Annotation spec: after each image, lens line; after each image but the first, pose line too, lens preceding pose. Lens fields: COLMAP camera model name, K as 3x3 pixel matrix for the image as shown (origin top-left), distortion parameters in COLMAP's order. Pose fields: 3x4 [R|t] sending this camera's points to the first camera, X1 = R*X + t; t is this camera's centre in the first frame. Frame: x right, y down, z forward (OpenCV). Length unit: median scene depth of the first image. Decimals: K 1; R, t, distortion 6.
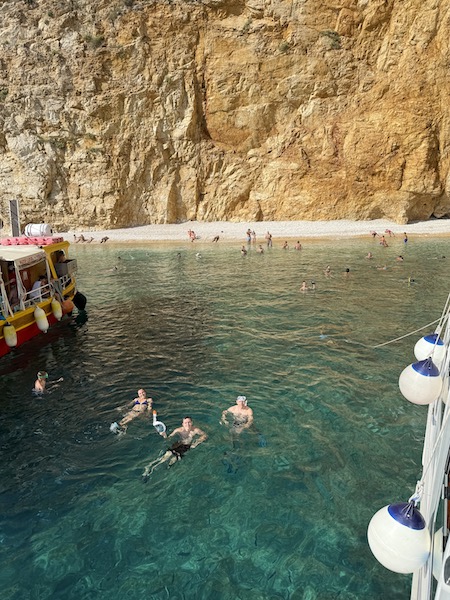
lens RADIAL K [[445.2, 0, 227.4], [0, 445.2, 318.4], [0, 0, 1]] dist [0.001382, -0.006724]
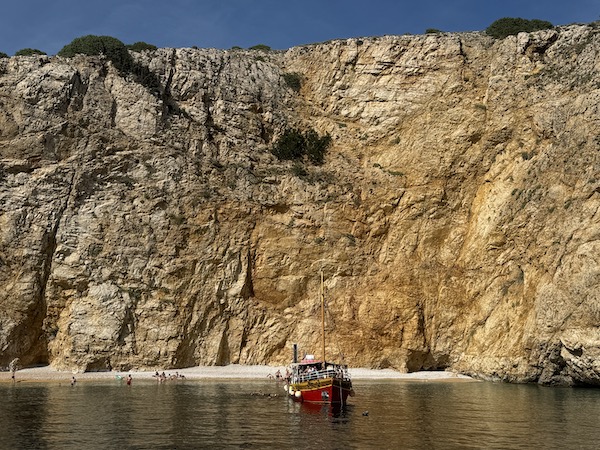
lens RADIAL K [[735.0, 0, 298.9], [0, 735.0, 225.7], [0, 0, 1]] dist [0.117052, 0.000000]
pose [[0.917876, 0.107504, 0.382028, -0.760623], [0.048227, 0.925264, -0.376245, 0.189465], [-0.393925, 0.363770, 0.844094, -0.864551]]
